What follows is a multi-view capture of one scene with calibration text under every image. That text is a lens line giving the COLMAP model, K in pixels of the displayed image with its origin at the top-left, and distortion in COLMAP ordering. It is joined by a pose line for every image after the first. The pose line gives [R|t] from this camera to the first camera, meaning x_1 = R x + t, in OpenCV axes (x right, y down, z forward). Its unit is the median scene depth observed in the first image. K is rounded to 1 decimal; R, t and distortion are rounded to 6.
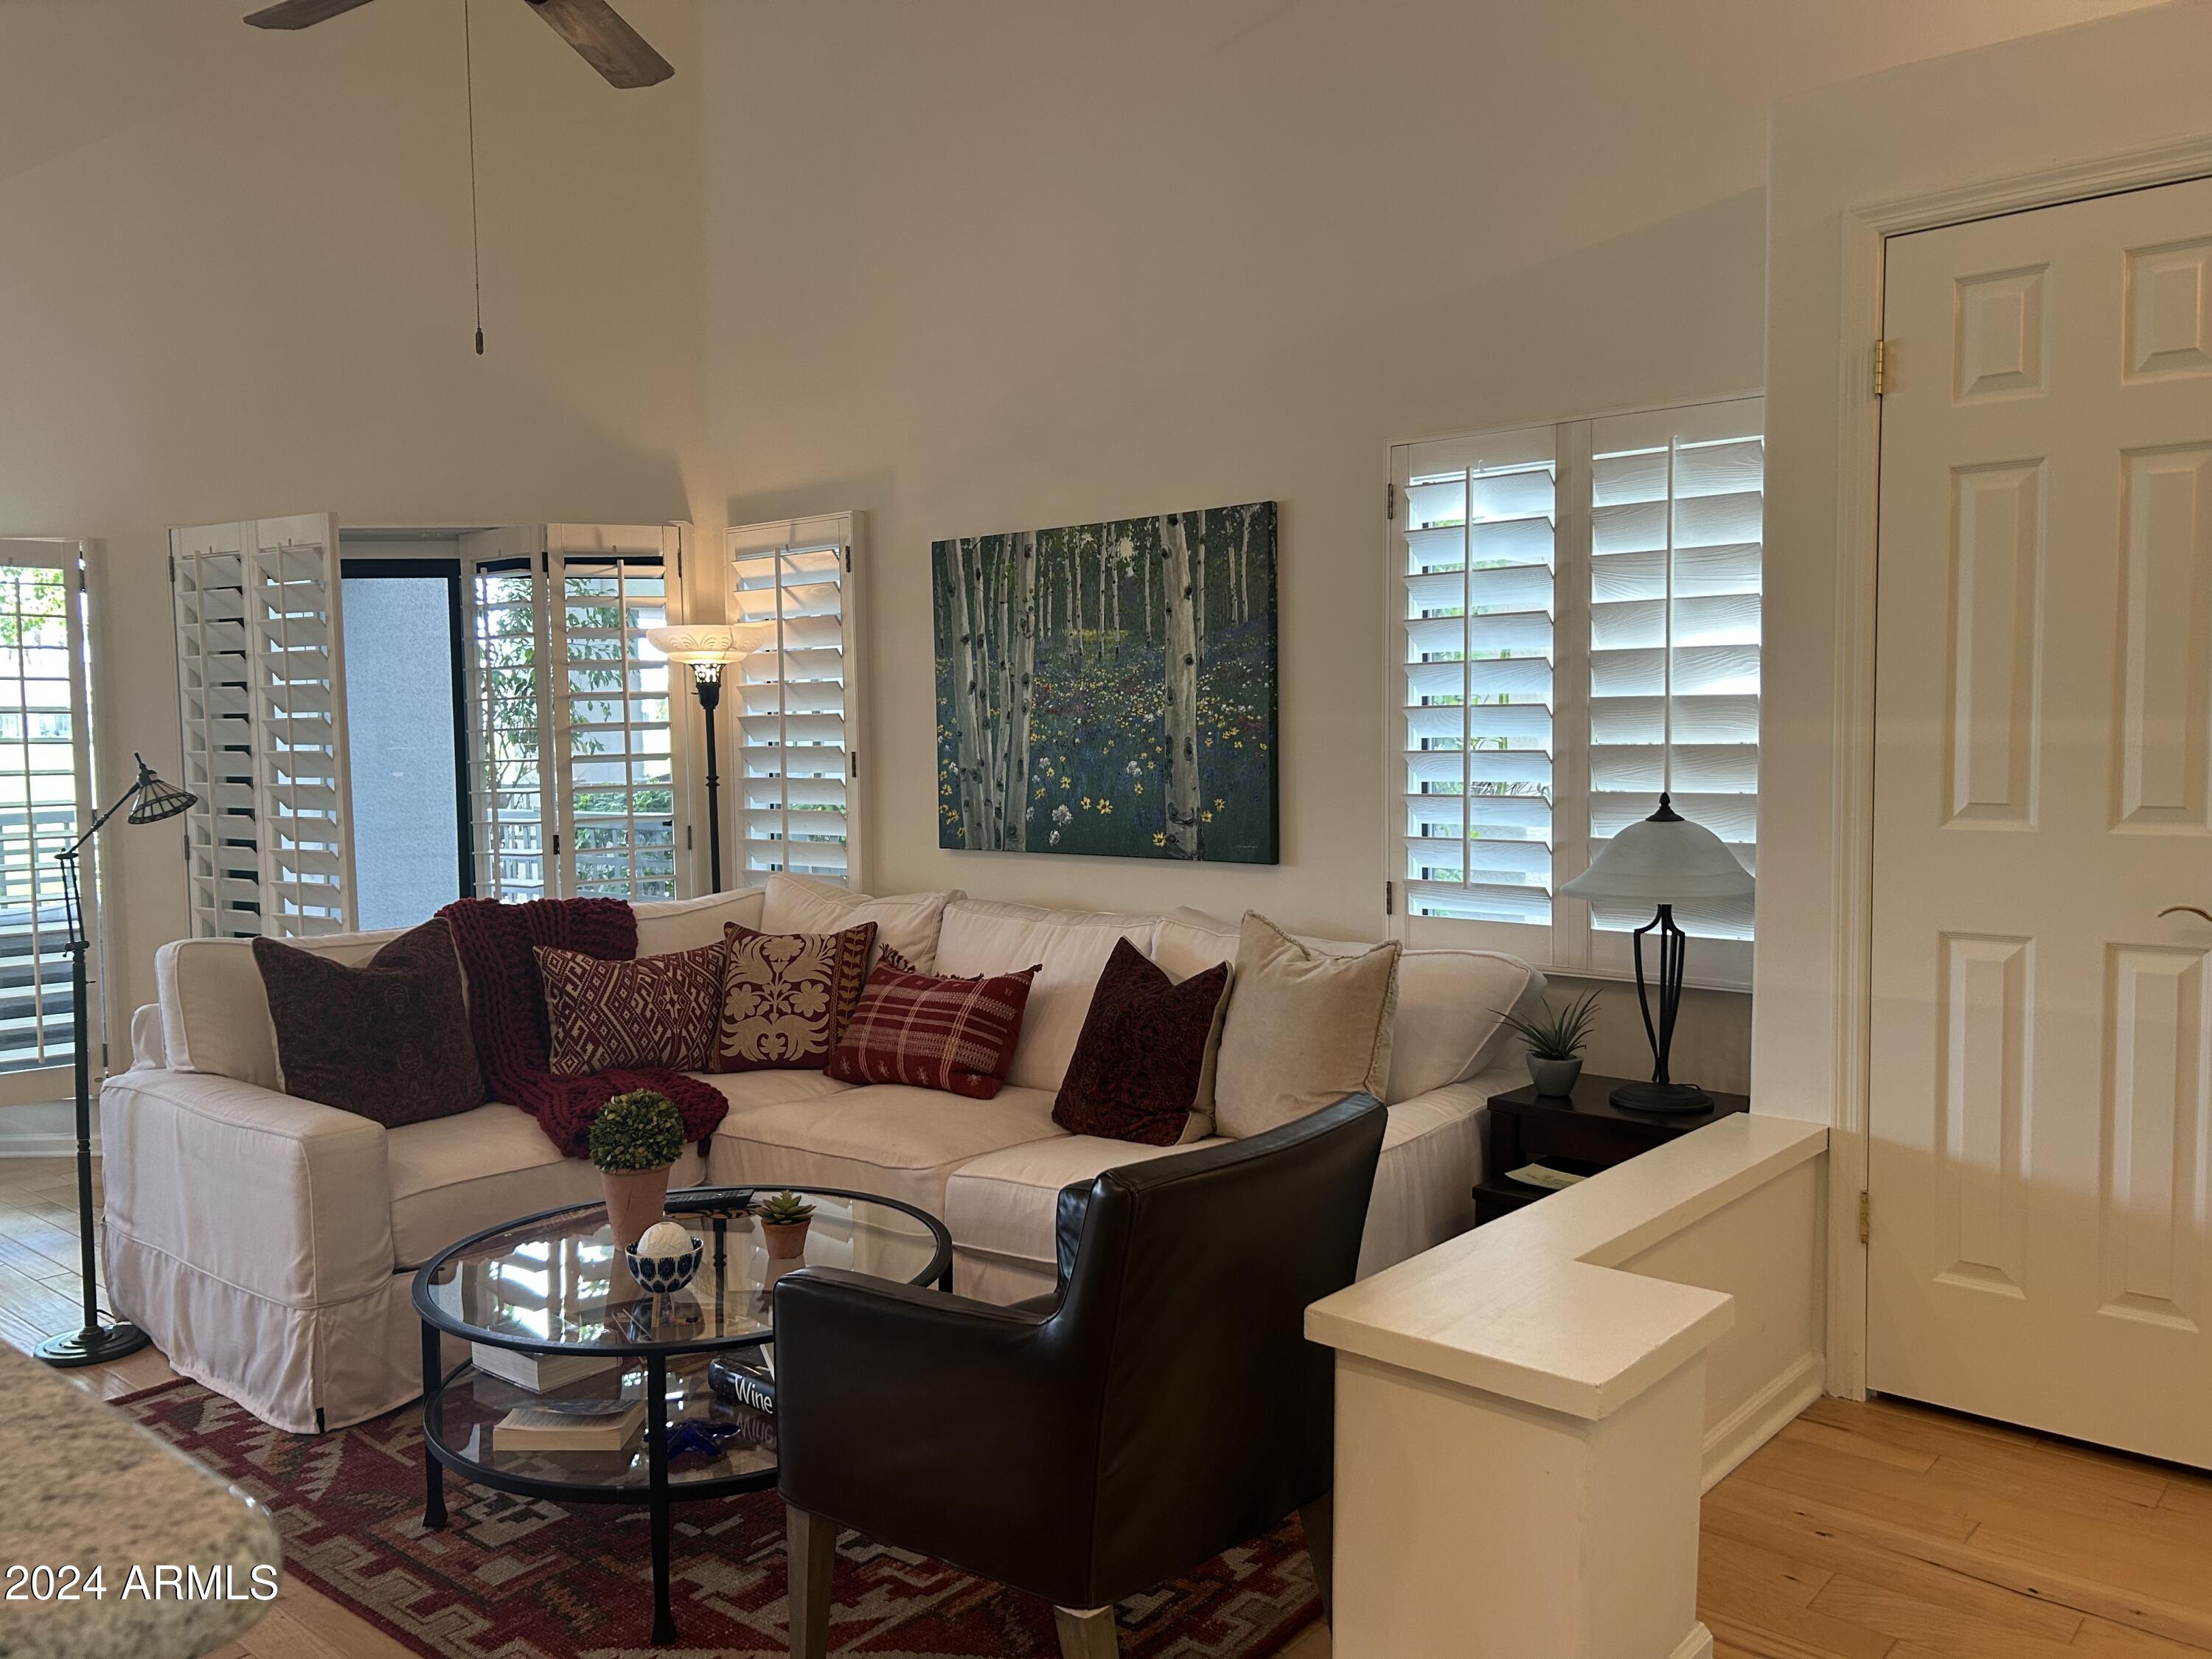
lens RADIAL K [[1661.4, 0, 1123.8], [0, 1661.4, 846.3], [0, 0, 1]] dist [0.053594, -0.067498]
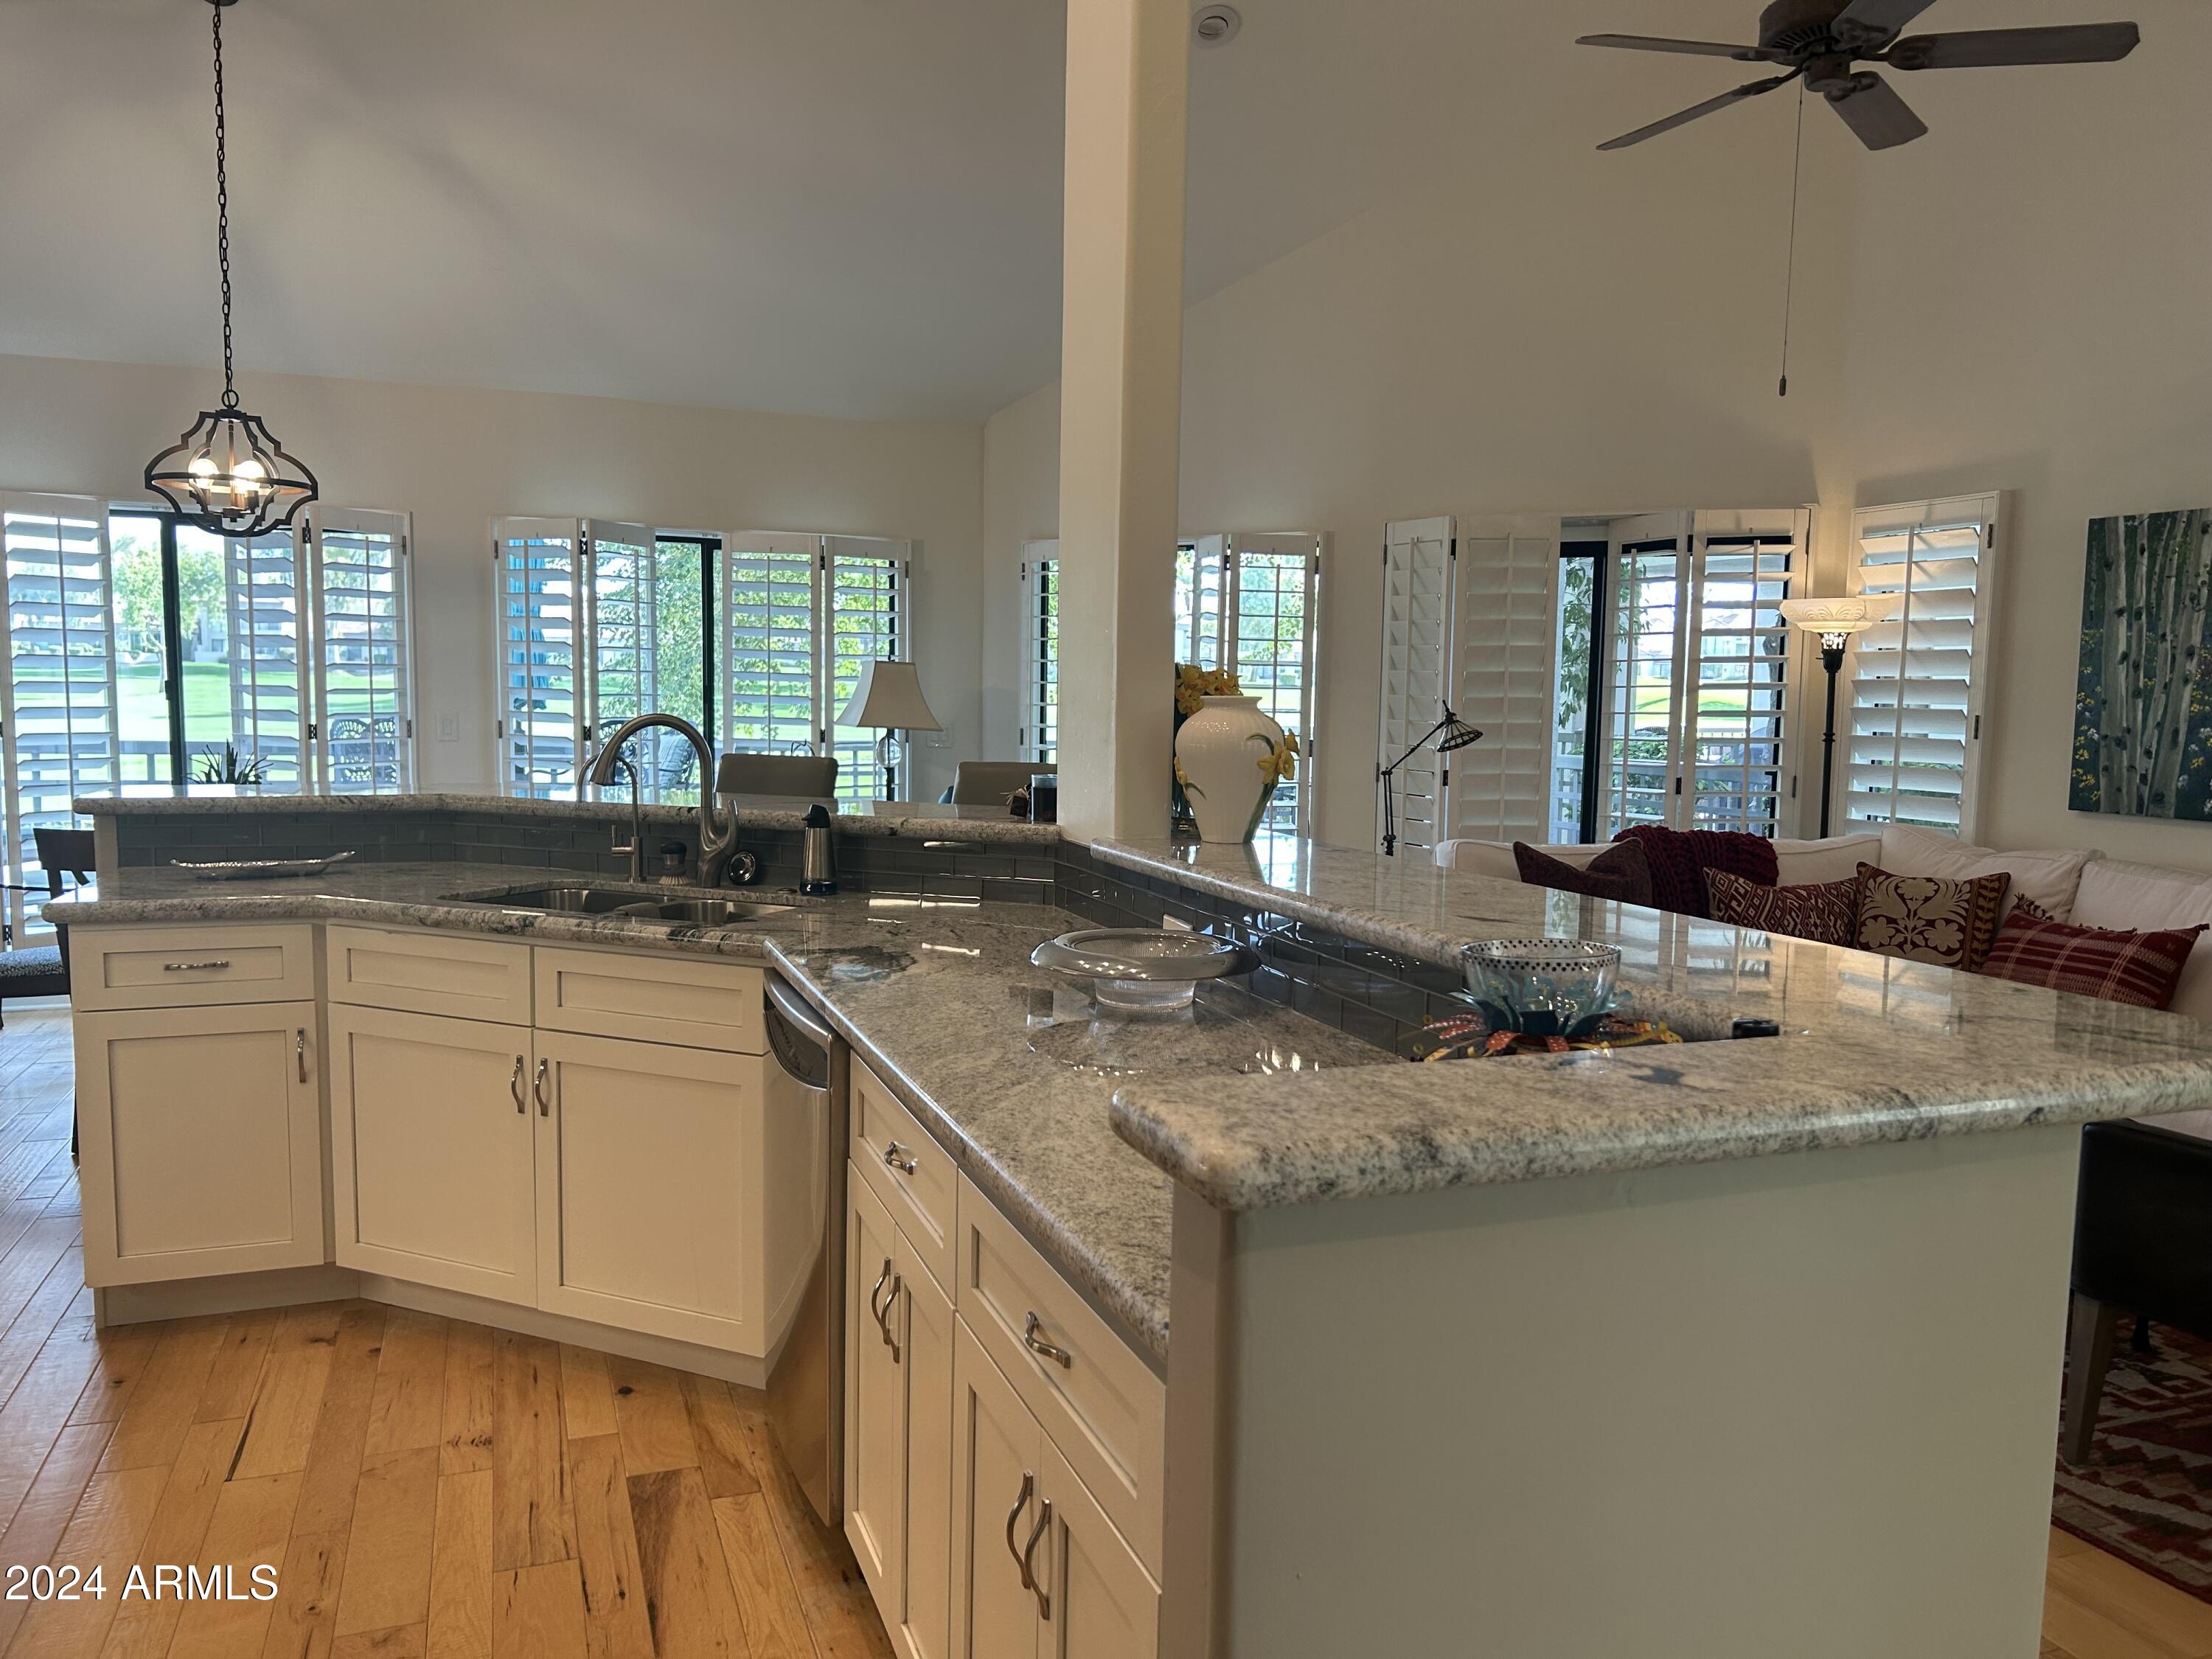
lens RADIAL K [[1661.4, 0, 1101.3], [0, 1661.4, 852.0], [0, 0, 1]] dist [0.053594, -0.067498]
pose [[0.863759, 0.077109, -0.497971, -0.118615], [-0.061354, 0.996963, 0.047955, 0.016043], [0.500157, -0.010869, 0.865867, -0.253531]]
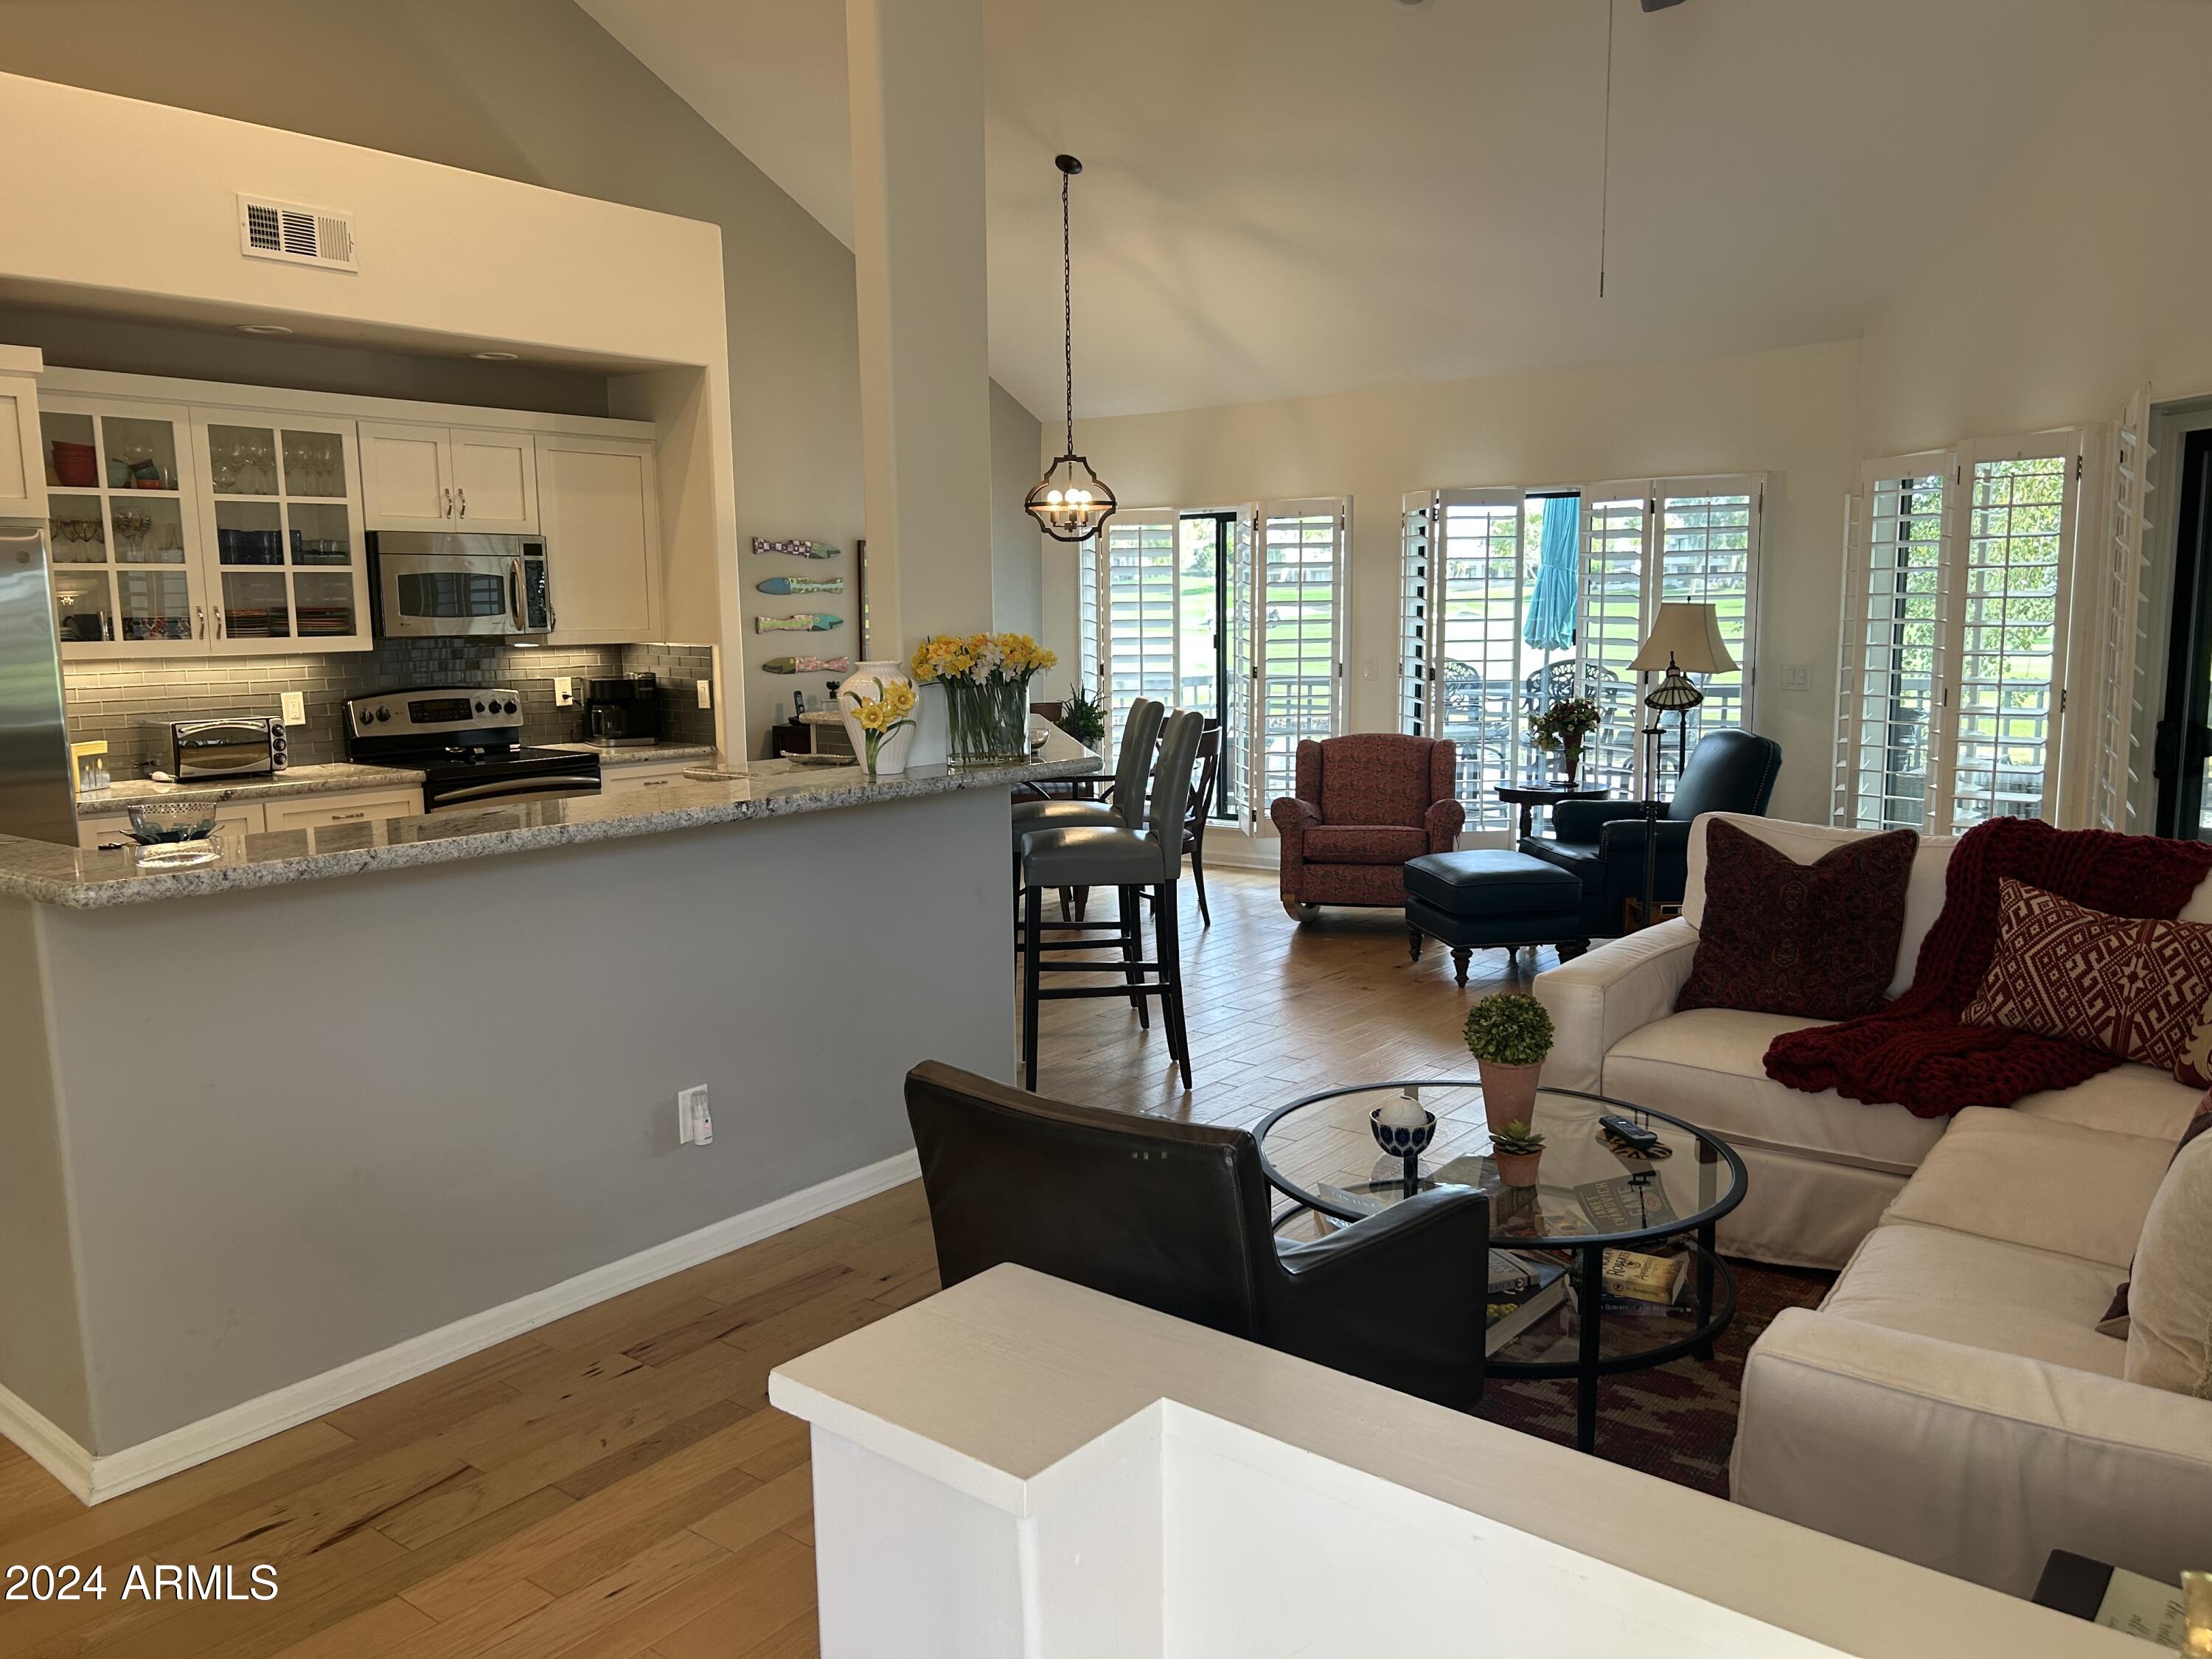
lens RADIAL K [[1661.4, 0, 1106.4], [0, 1661.4, 837.1], [0, 0, 1]] dist [0.053594, -0.067498]
pose [[0.018444, 0.149001, -0.988665, 0.492491], [-0.053764, 0.987550, 0.147830, -0.064073], [0.998383, 0.050428, 0.026225, 0.460397]]
